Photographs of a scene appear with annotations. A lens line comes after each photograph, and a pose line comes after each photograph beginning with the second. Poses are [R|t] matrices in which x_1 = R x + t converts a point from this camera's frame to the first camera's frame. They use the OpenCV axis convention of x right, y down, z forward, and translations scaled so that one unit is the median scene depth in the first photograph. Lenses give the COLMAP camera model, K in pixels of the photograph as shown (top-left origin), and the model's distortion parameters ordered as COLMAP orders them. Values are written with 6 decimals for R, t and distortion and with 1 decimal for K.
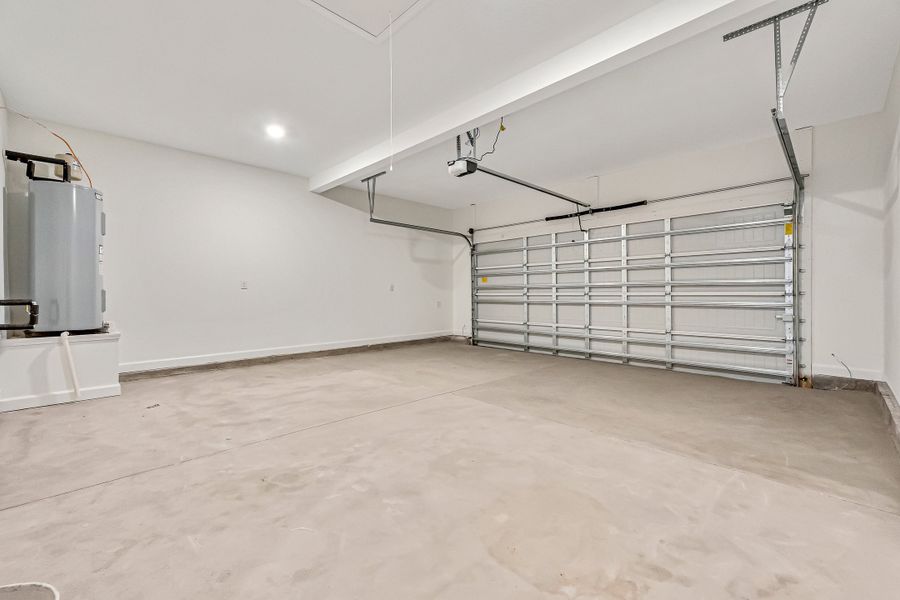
lens RADIAL K [[381.0, 0, 451.0], [0, 381.0, 296.2], [0, 0, 1]] dist [-0.001285, -0.001874]
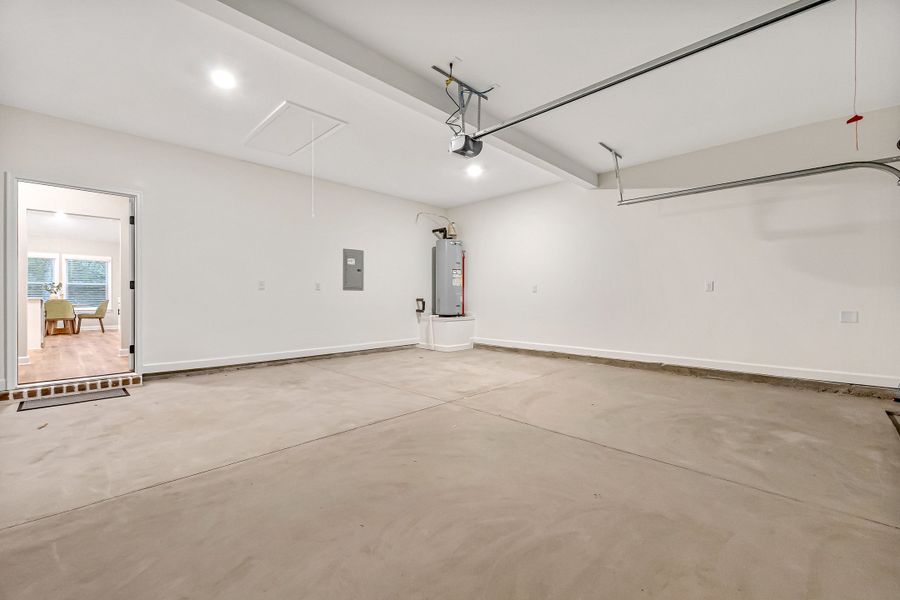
lens RADIAL K [[381.0, 0, 450.9], [0, 381.0, 298.0], [0, 0, 1]] dist [-0.001285, -0.001874]
pose [[0.021526, 0.005904, -0.999751, 1.037482], [-0.004128, 0.999975, 0.005816, -0.006248], [0.999760, 0.004001, 0.021550, 1.115352]]
